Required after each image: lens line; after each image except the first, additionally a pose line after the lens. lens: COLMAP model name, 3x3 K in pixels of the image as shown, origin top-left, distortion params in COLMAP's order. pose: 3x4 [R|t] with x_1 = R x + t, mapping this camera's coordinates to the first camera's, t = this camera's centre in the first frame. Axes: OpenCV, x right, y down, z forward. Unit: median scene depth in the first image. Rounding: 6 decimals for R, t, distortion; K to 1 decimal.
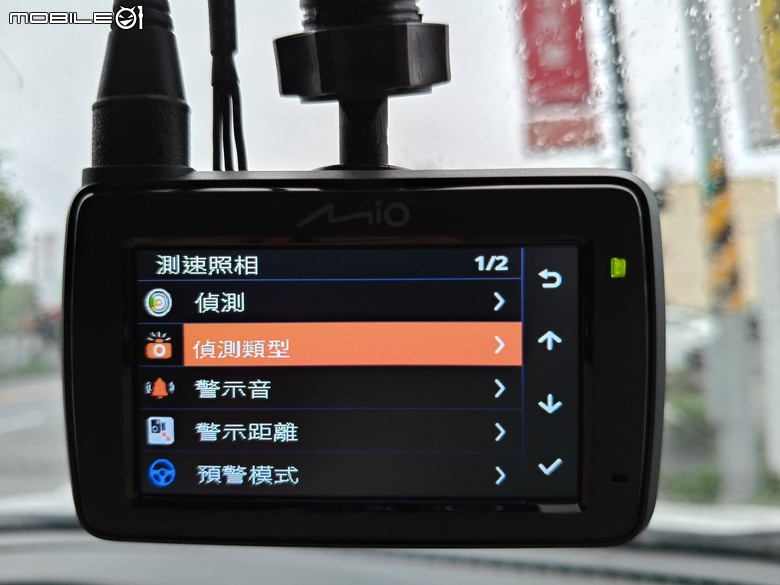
lens RADIAL K [[589.3, 0, 390.0], [0, 589.3, 292.5], [0, 0, 1]] dist [-0.070182, -0.003375]
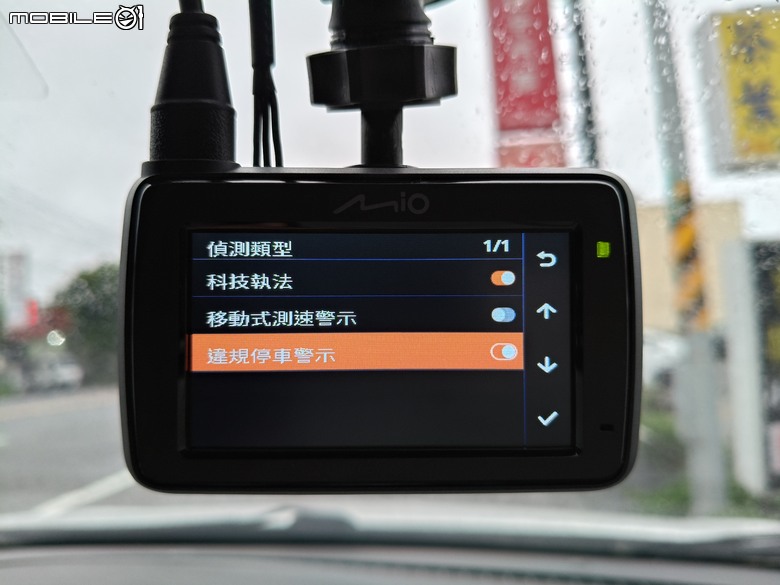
lens RADIAL K [[589.3, 0, 390.0], [0, 589.3, 292.5], [0, 0, 1]] dist [-0.070182, -0.003375]
pose [[0.998926, 0.004107, 0.046160, -0.090067], [-0.002478, 0.999374, -0.035284, 0.079546], [-0.046276, 0.035131, 0.998311, -0.156321]]
